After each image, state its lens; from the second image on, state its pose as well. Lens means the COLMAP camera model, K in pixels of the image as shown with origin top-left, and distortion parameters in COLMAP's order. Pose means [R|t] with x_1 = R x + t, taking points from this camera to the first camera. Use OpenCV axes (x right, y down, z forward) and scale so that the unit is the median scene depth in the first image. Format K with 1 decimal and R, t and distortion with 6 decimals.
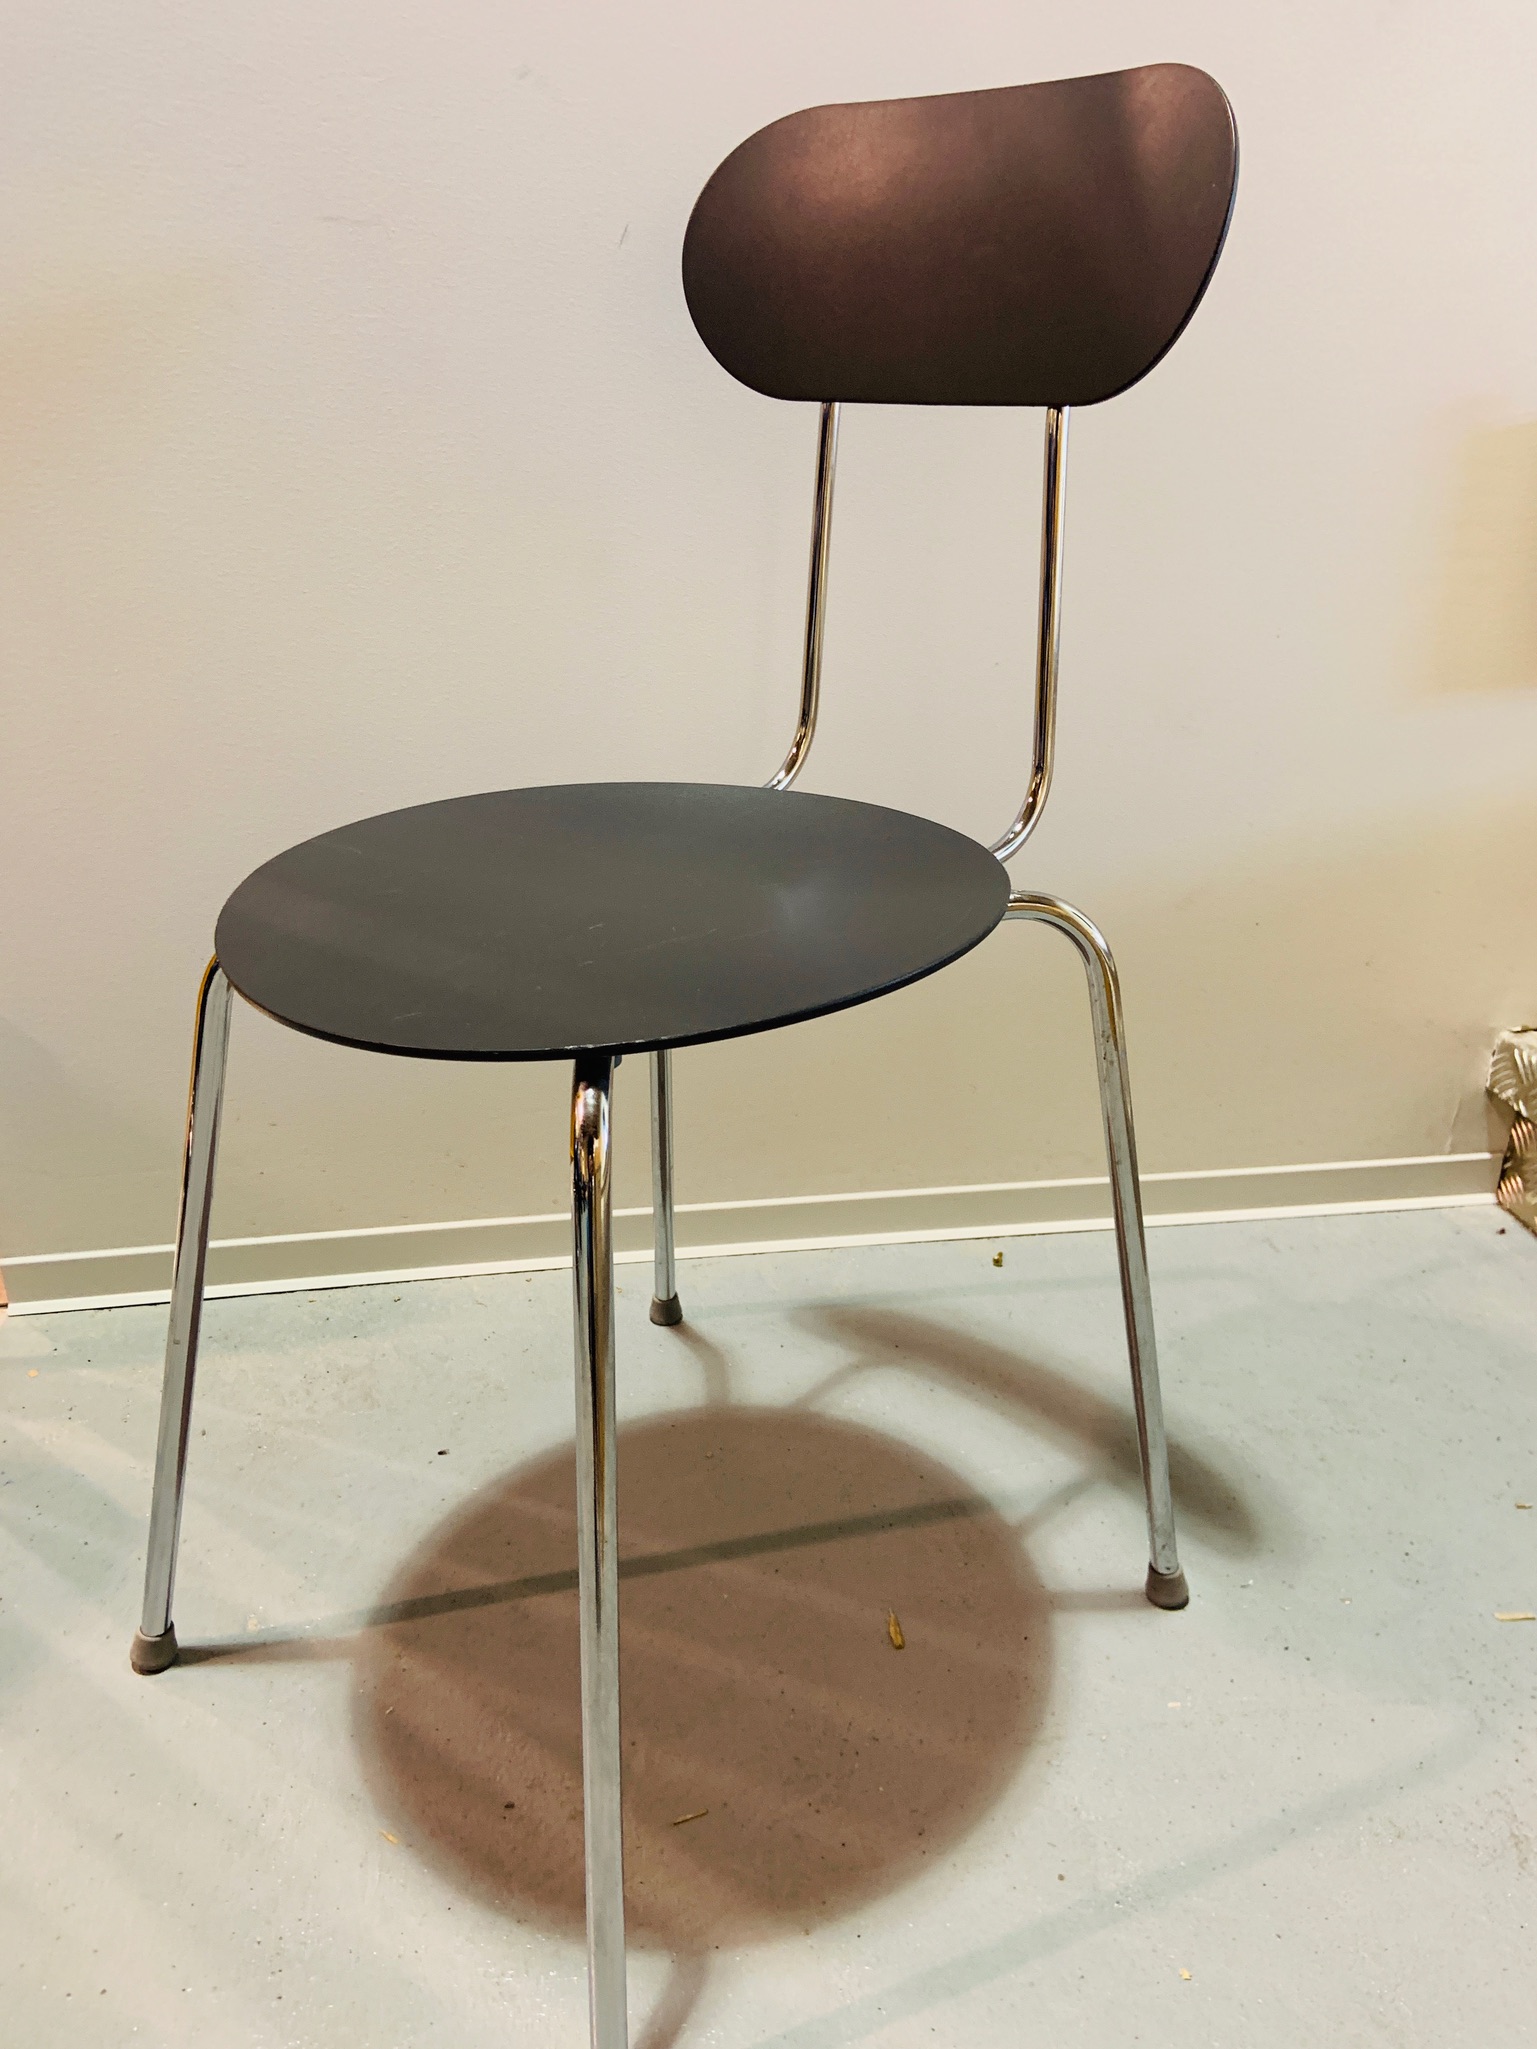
lens RADIAL K [[1552.1, 0, 768.5], [0, 1552.1, 1024.5], [0, 0, 1]] dist [0.009722, -0.059357]
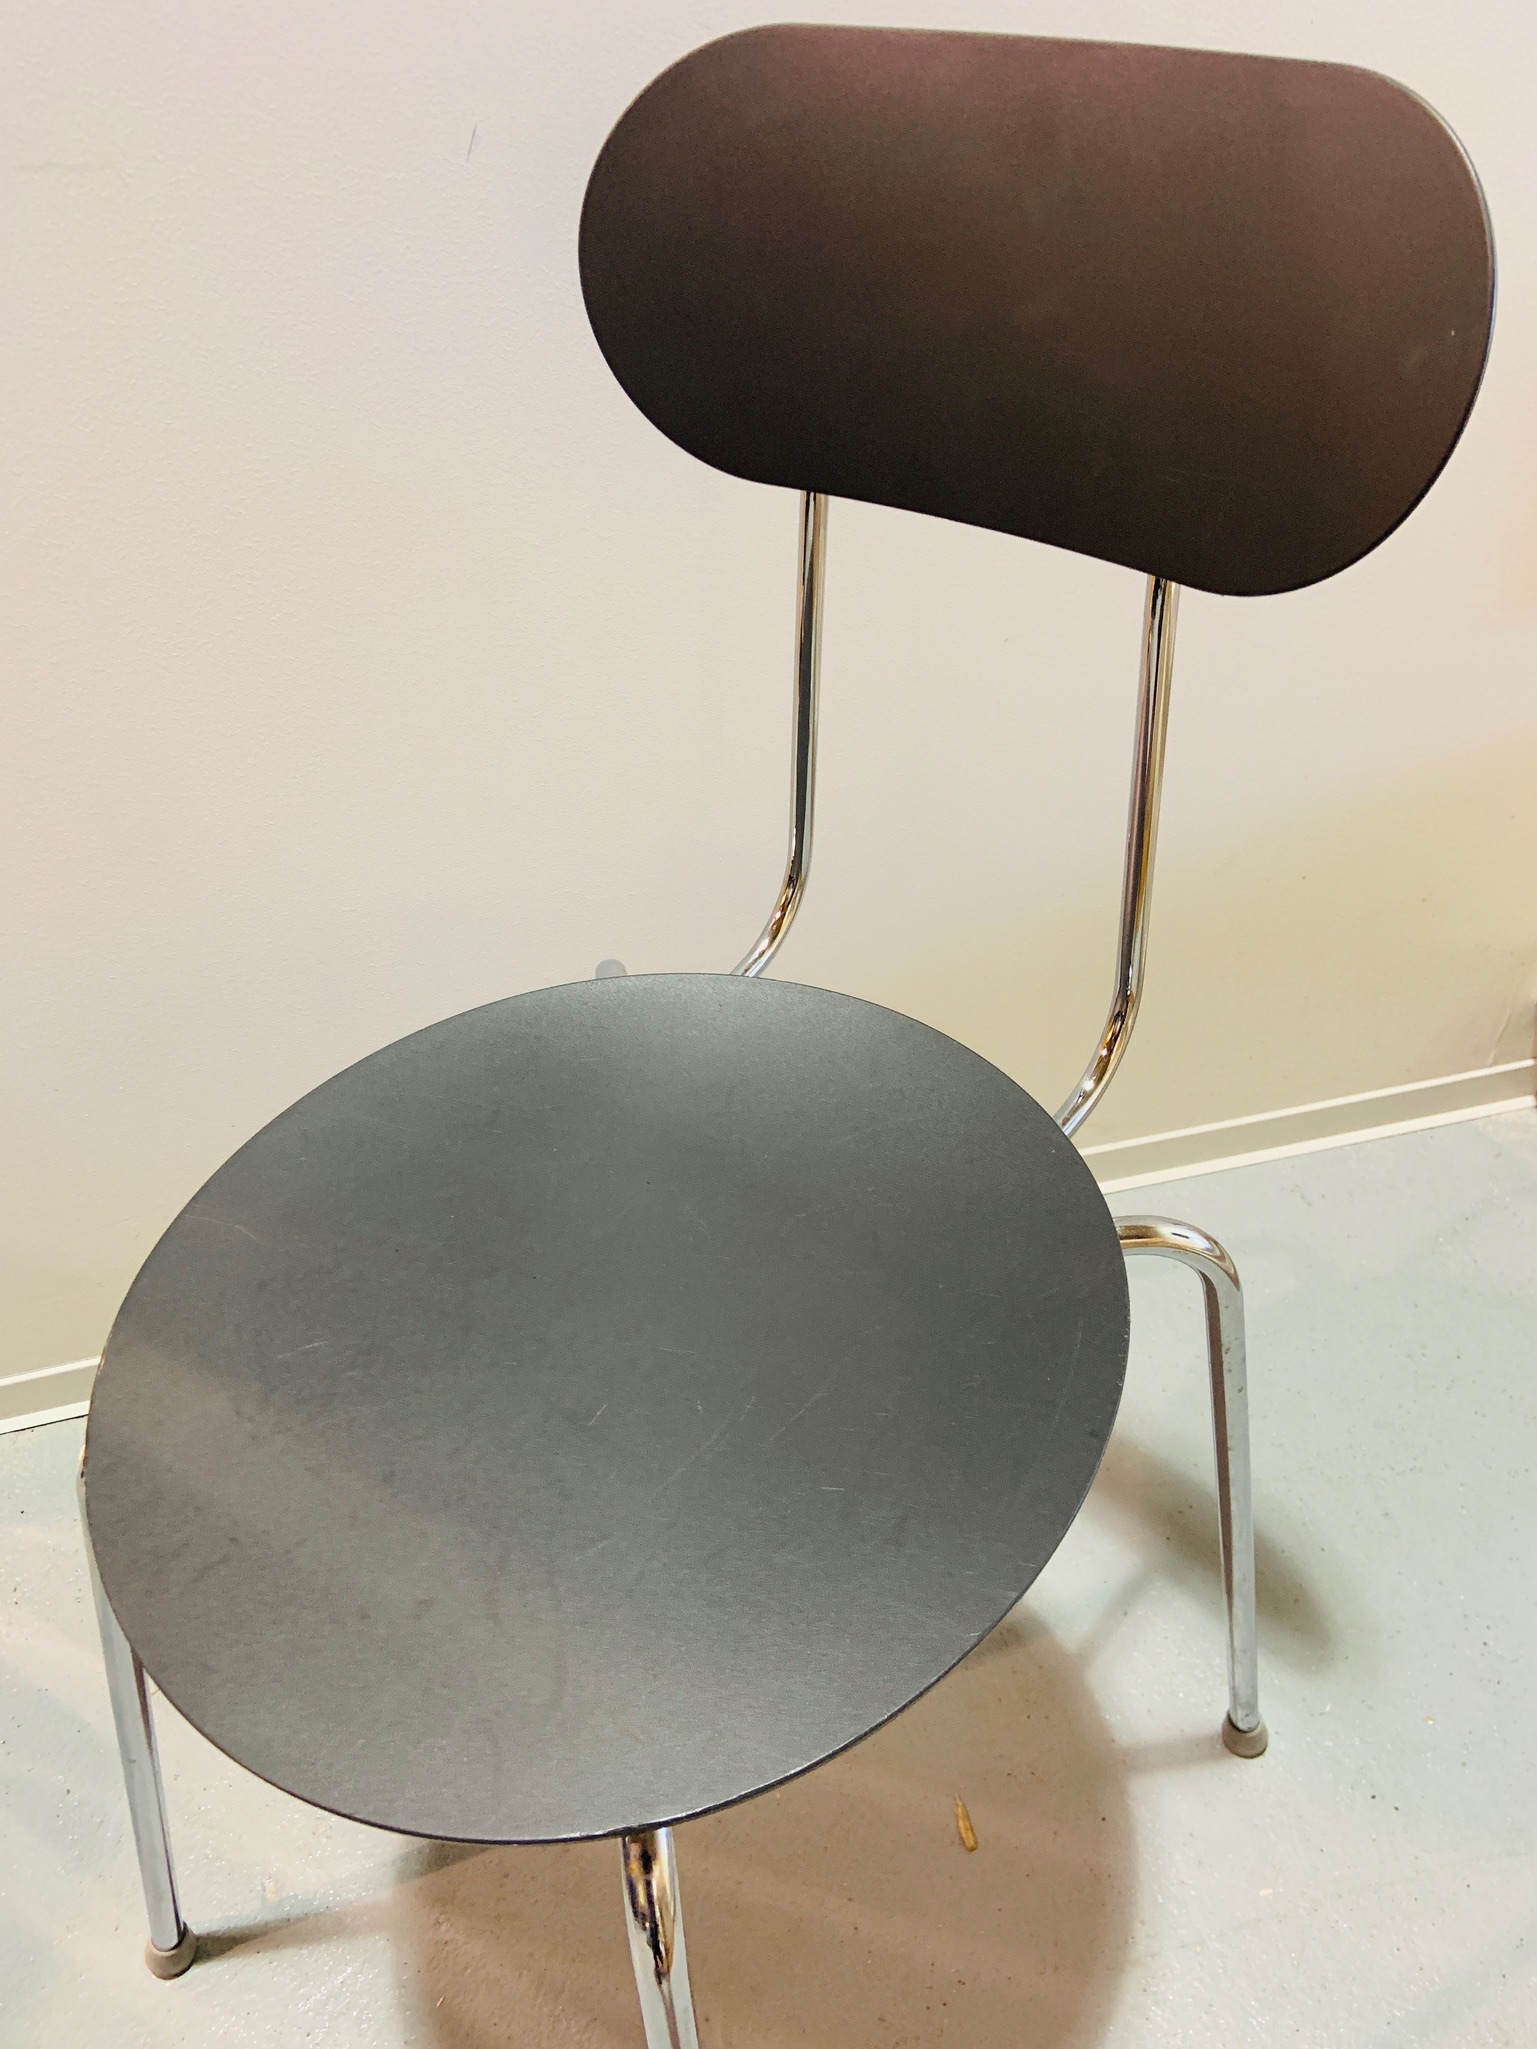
lens RADIAL K [[1552.1, 0, 768.5], [0, 1552.1, 1024.5], [0, 0, 1]] dist [0.009722, -0.059357]
pose [[0.994386, -0.094538, 0.047539, -0.034172], [0.077414, 0.956206, 0.282271, -0.336824], [-0.072143, -0.277006, 0.958156, 0.243641]]
